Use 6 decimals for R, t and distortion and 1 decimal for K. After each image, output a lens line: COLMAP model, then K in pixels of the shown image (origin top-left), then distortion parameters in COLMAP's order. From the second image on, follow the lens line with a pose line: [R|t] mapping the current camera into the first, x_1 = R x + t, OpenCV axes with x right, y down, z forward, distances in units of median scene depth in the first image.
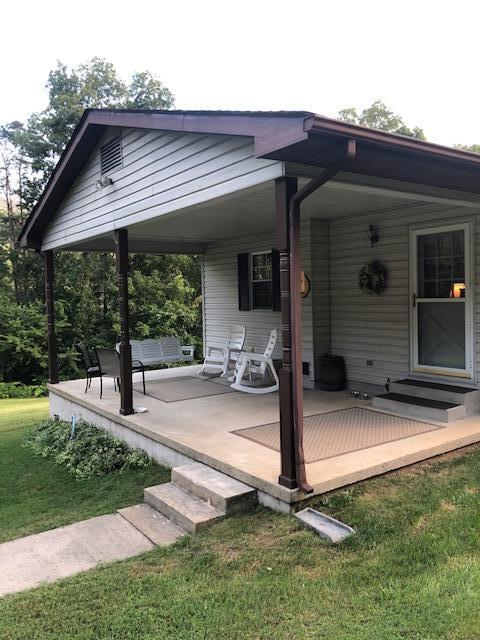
lens RADIAL K [[522.9, 0, 239.1], [0, 522.9, 320.8], [0, 0, 1]] dist [0.017636, -0.008989]
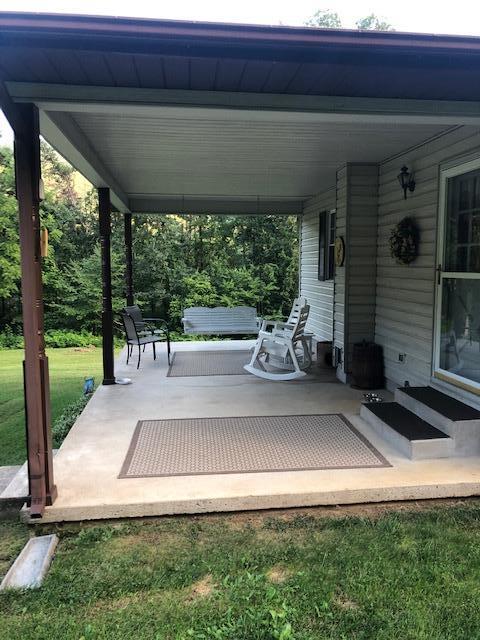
lens RADIAL K [[522.9, 0, 240.3], [0, 522.9, 319.9], [0, 0, 1]] dist [0.017636, -0.008989]
pose [[0.879730, 0.073637, -0.469737, 0.424668], [-0.043218, 0.996229, 0.075232, -0.020172], [0.473506, -0.045883, 0.879595, 0.268209]]
